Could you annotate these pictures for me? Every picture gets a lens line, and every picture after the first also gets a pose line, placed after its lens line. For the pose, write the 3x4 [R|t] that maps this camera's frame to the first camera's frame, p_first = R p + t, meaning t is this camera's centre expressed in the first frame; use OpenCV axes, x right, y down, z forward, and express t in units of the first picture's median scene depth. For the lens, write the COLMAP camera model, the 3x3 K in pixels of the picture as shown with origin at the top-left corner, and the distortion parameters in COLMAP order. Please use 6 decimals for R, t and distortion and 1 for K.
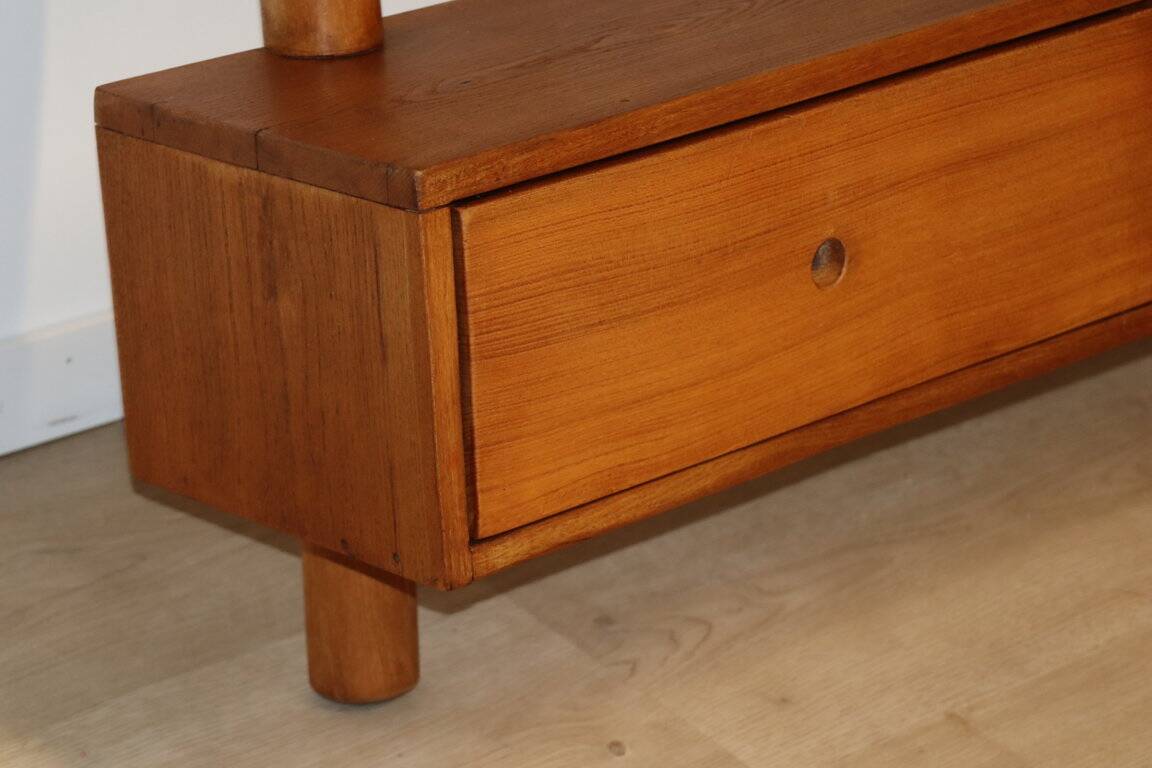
lens RADIAL K [[3791.7, 0, 546.5], [0, 3791.7, 422.9], [0, 0, 1]] dist [0.544164, 0.394360]
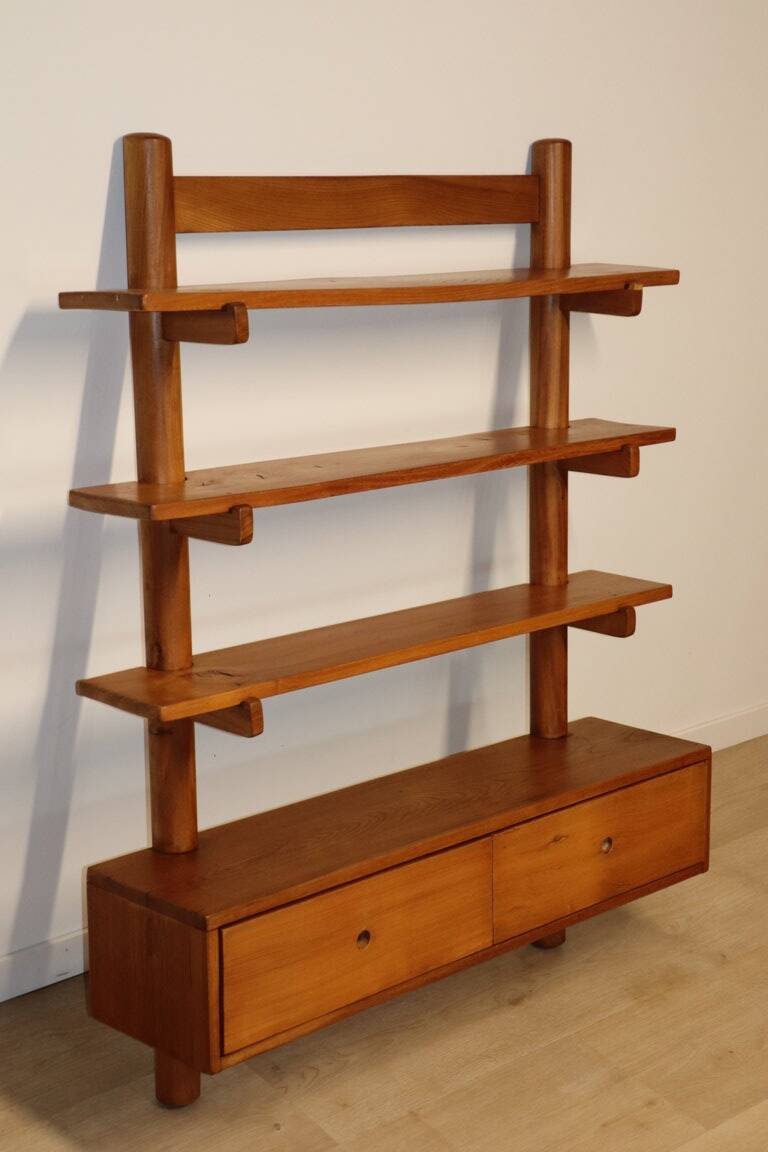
lens RADIAL K [[1930.3, 0, 380.9], [0, 1930.3, 577.1], [0, 0, 1]] dist [0.198901, 0.110381]
pose [[0.998397, 0.034492, 0.044872, 0.017065], [-0.028325, 0.990917, -0.131459, -0.113512], [-0.048999, 0.129977, 0.990306, -0.361199]]
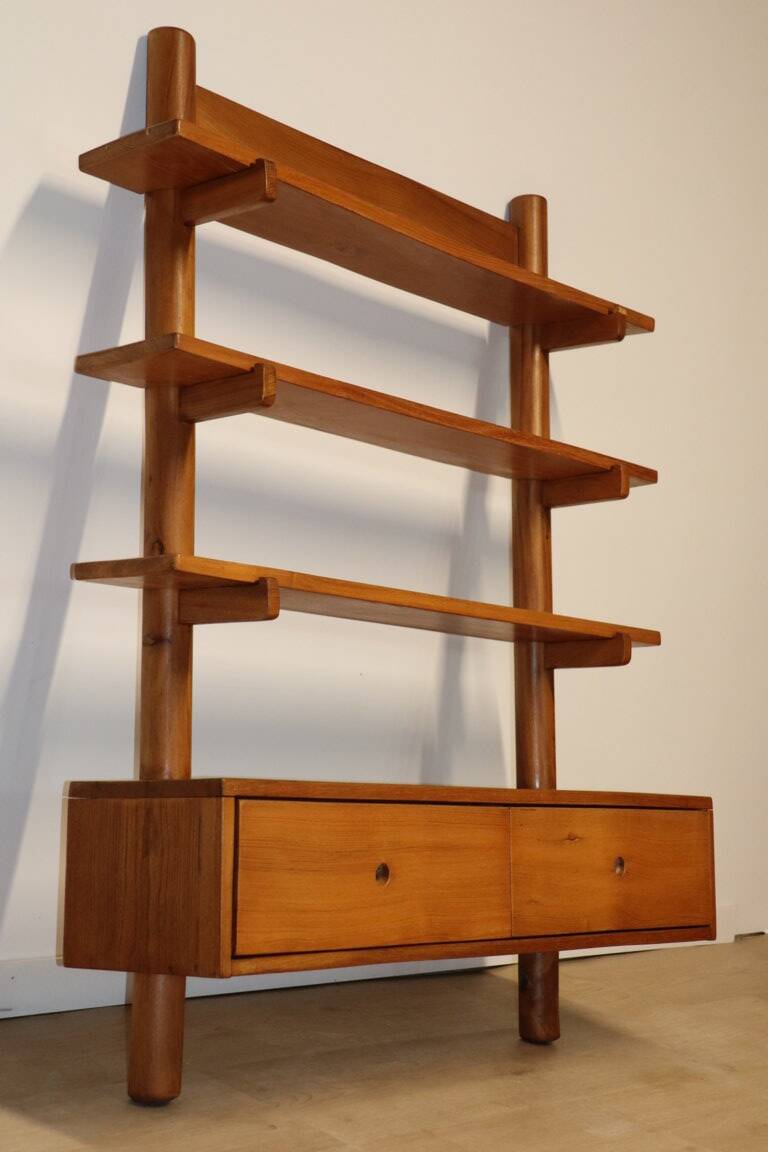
lens RADIAL K [[1814.8, 0, 380.6], [0, 1814.8, 568.7], [0, 0, 1]] dist [0.181299, 0.042343]
pose [[0.989188, 0.071792, 0.127879, -0.081485], [-0.005251, 0.888762, -0.458339, 0.299233], [-0.146559, 0.452711, 0.879530, -0.056564]]
